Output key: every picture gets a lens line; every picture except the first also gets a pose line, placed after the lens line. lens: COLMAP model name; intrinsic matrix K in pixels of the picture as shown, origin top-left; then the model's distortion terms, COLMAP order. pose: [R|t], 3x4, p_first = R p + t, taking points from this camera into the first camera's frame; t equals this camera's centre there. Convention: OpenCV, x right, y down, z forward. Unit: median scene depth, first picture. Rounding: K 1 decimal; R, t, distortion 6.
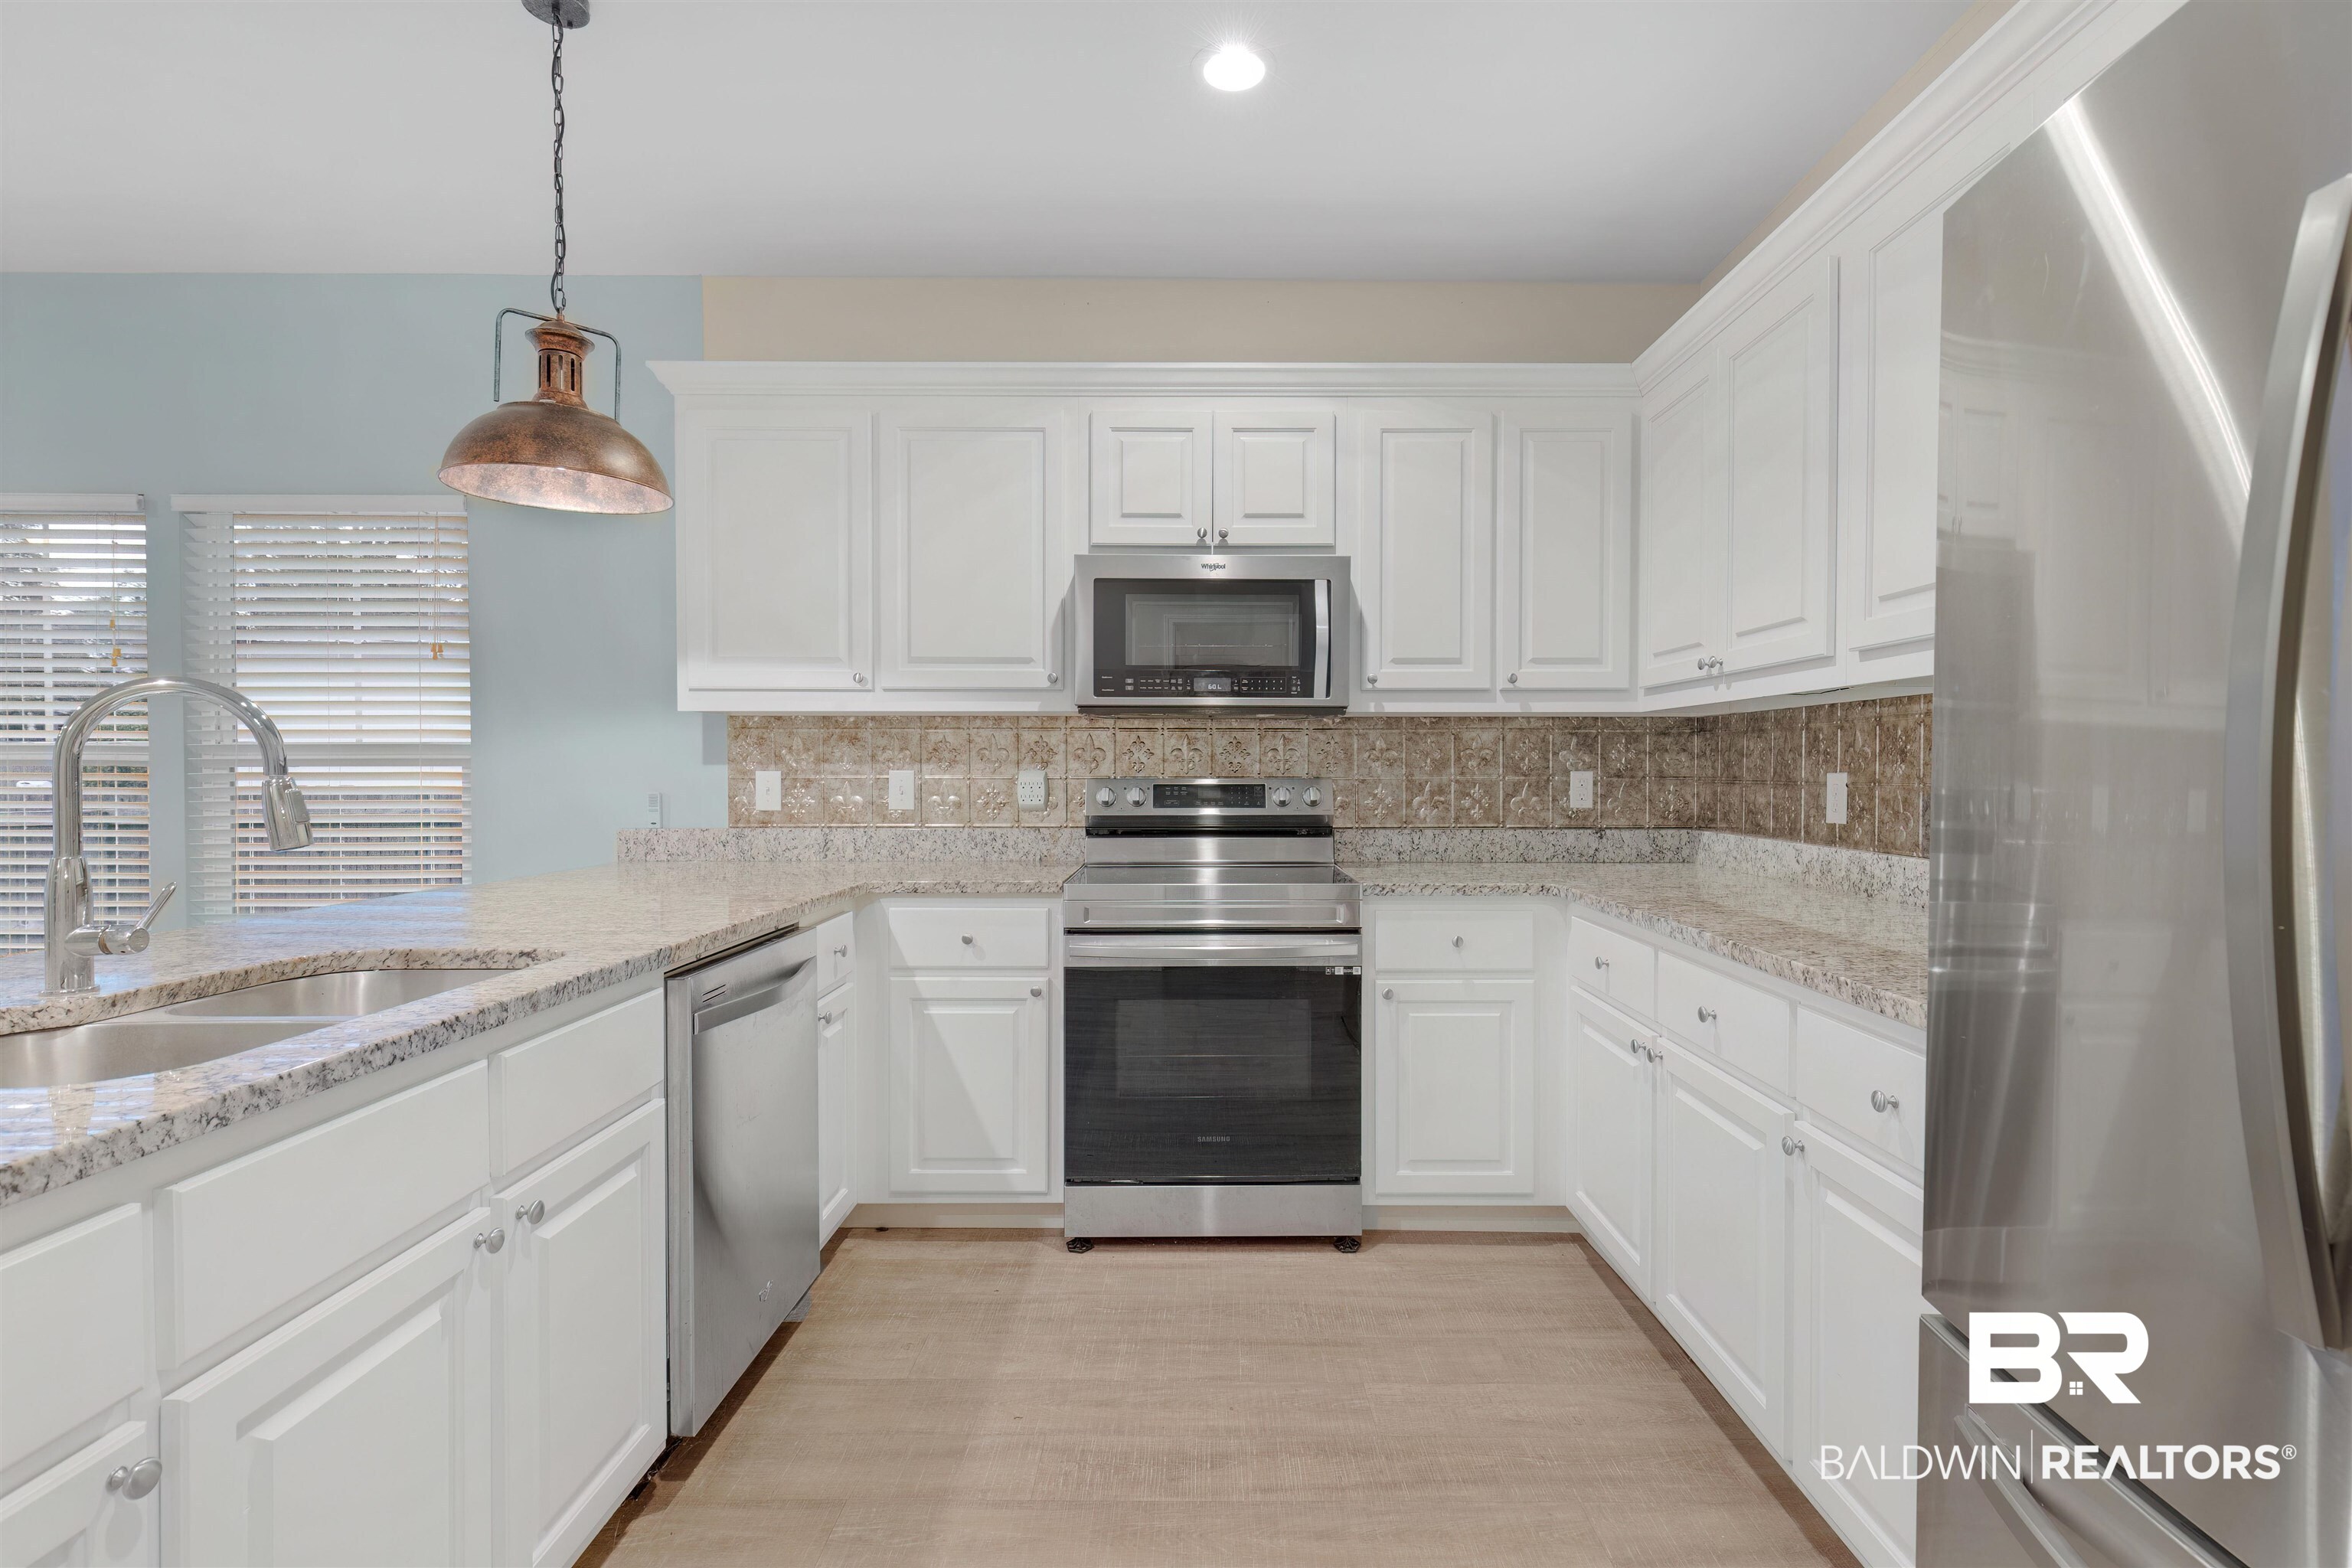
lens RADIAL K [[1063.2, 0, 1174.5], [0, 1063.2, 784.6], [0, 0, 1]] dist [0.003437, -0.001504]
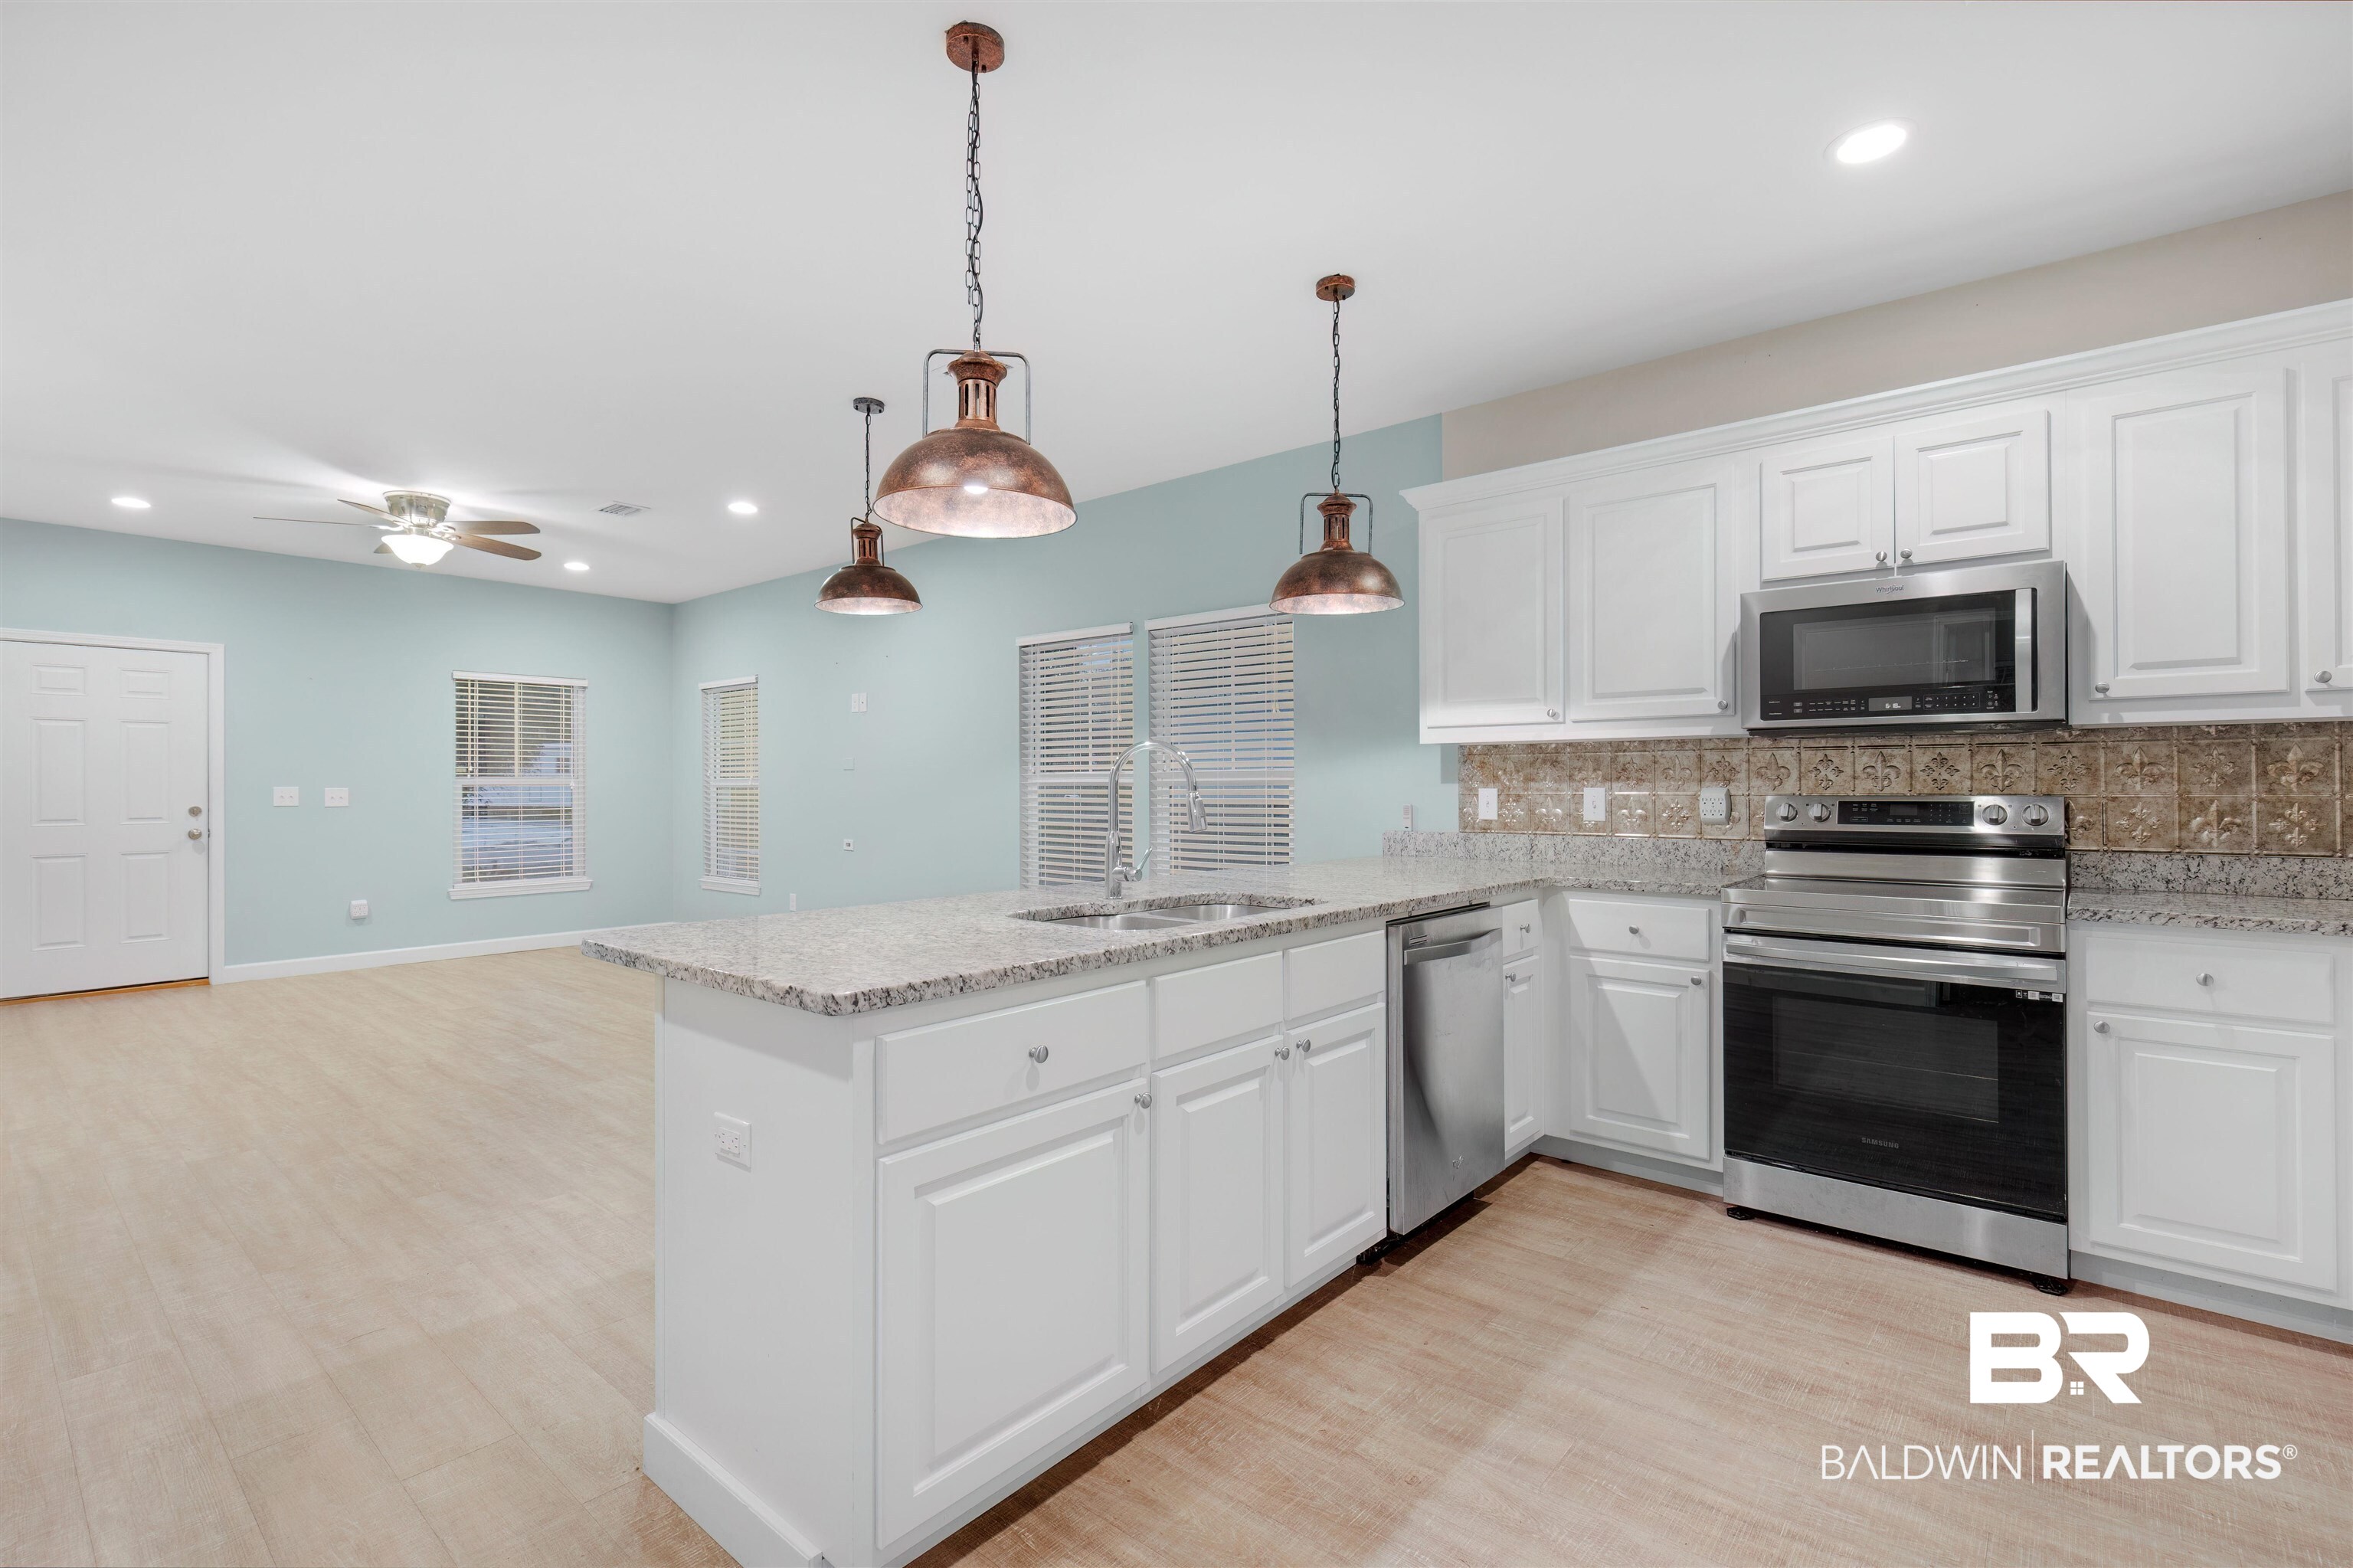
lens RADIAL K [[1063.6, 0, 1156.4], [0, 1063.6, 780.4], [0, 0, 1]] dist [0.003437, -0.001504]
pose [[0.742451, -0.006306, -0.669871, 0.208608], [-0.007004, 0.999828, -0.017176, 0.002325], [0.669864, 0.017444, 0.742279, -0.248166]]
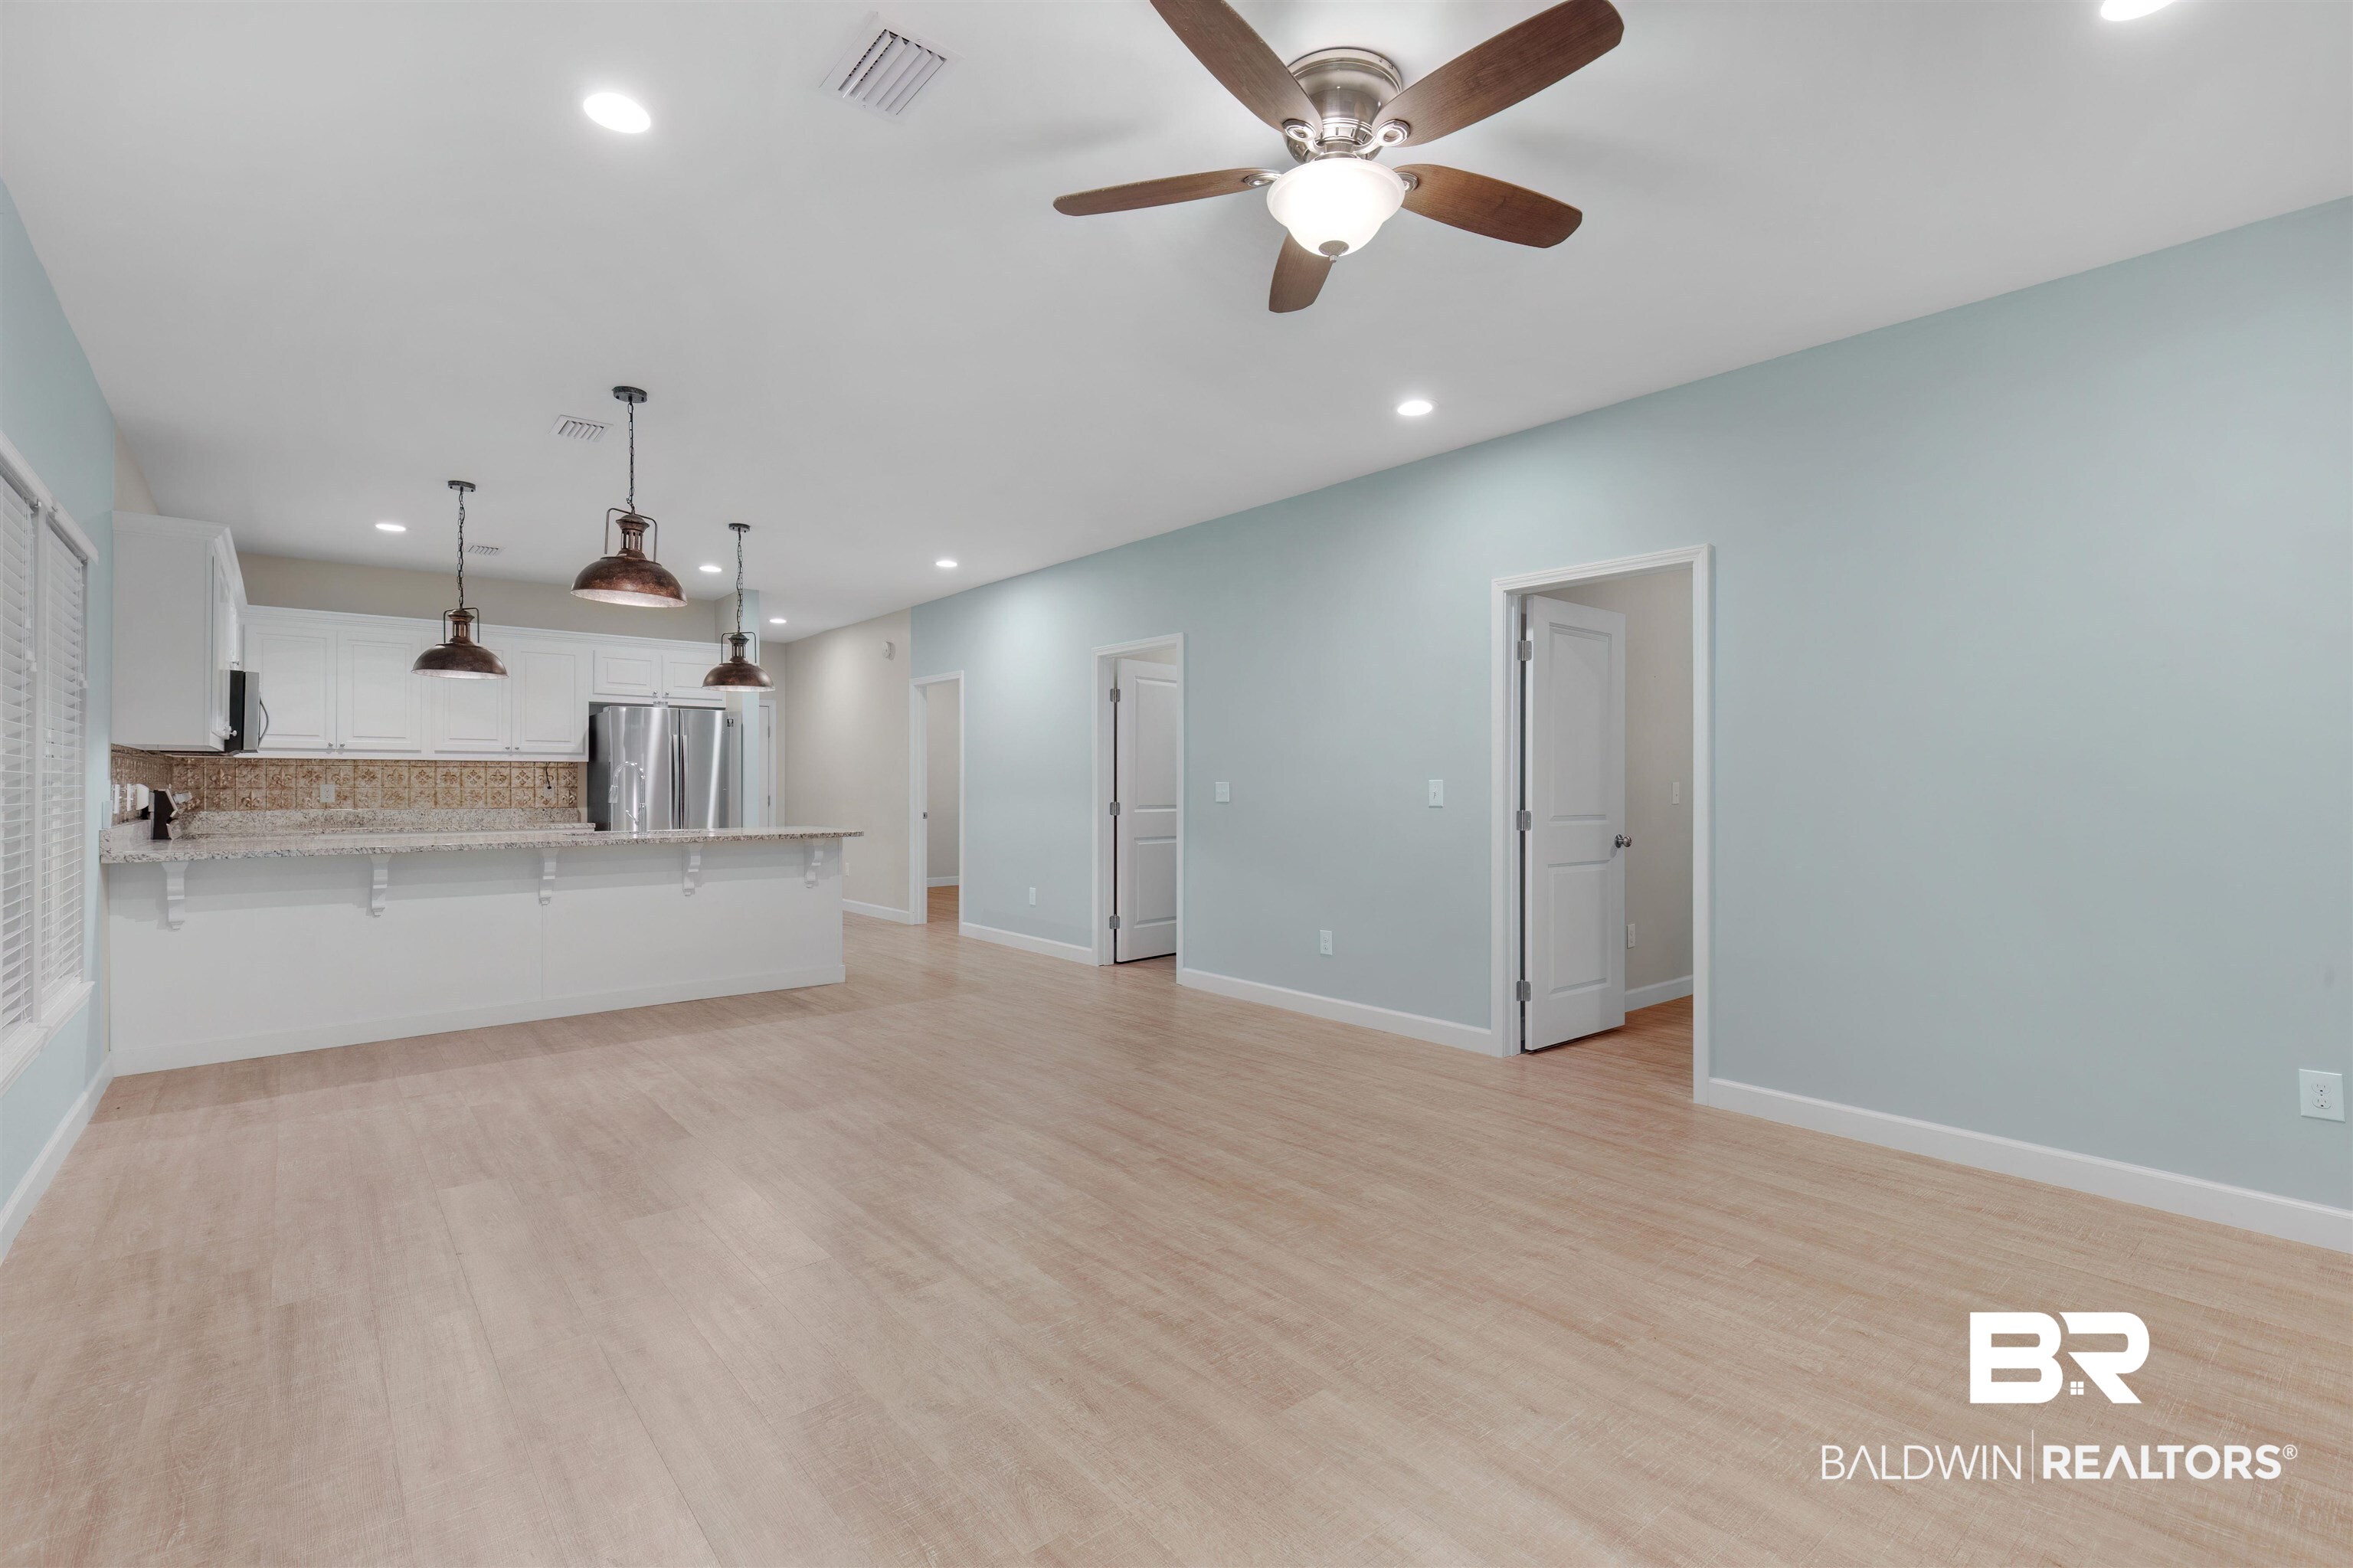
lens RADIAL K [[1063.6, 0, 1181.2], [0, 1063.6, 781.4], [0, 0, 1]] dist [0.003437, -0.001504]
pose [[-0.635218, 0.000722, 0.772332, -2.797173], [0.005112, 0.999982, 0.003270, -0.016678], [-0.772316, 0.006026, -0.635210, 0.968162]]
